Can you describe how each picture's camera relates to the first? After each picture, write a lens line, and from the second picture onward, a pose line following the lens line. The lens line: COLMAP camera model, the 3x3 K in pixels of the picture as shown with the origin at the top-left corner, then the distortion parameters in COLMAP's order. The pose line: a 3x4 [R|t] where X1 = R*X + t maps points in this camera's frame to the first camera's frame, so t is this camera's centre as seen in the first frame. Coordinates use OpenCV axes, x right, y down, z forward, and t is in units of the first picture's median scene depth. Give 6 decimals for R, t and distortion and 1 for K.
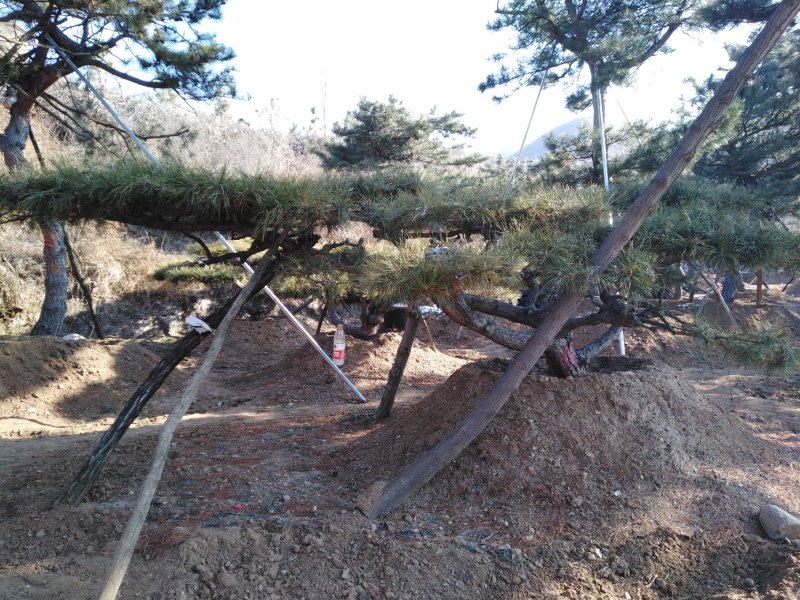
lens RADIAL K [[566.0, 0, 400.0], [0, 566.0, 300.0], [0, 0, 1]] dist [0.069055, -0.095520]
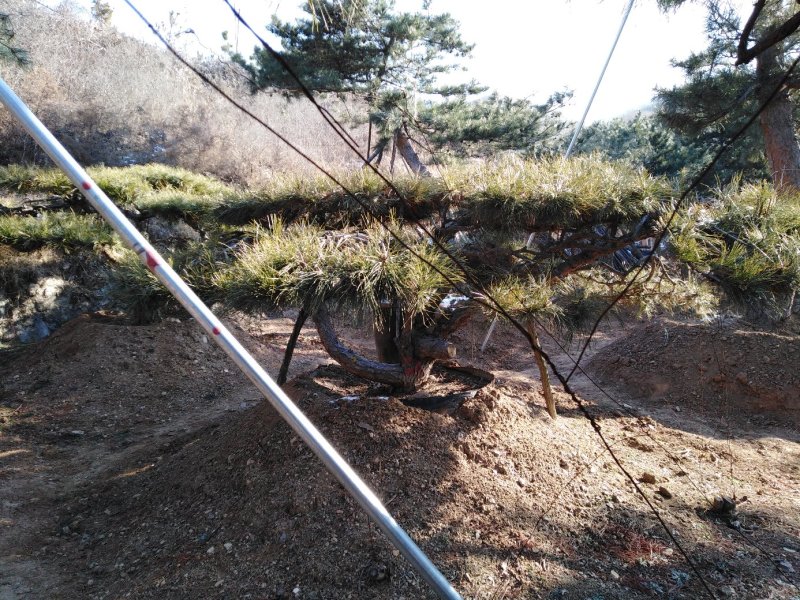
lens RADIAL K [[566.0, 0, 400.0], [0, 566.0, 300.0], [0, 0, 1]] dist [0.069055, -0.095520]
pose [[0.986072, 0.017163, 0.165432, -0.097983], [-0.025421, 0.998527, 0.047933, -0.016521], [-0.164365, -0.051471, 0.985056, 0.398131]]
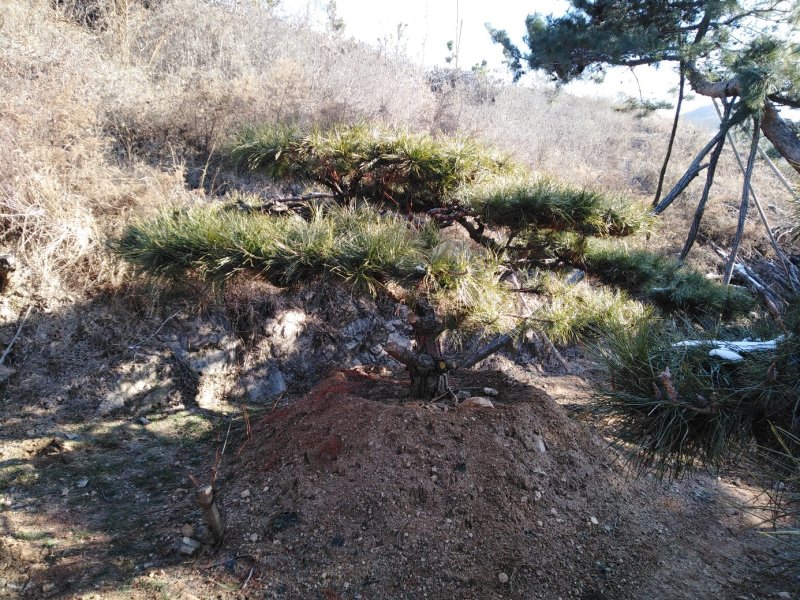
lens RADIAL K [[566.0, 0, 400.0], [0, 566.0, 300.0], [0, 0, 1]] dist [0.069055, -0.095520]
pose [[0.986008, 0.064040, -0.153906, -0.212559], [-0.061184, 0.997856, 0.023226, -0.025732], [0.155064, -0.013485, 0.987812, 0.635389]]
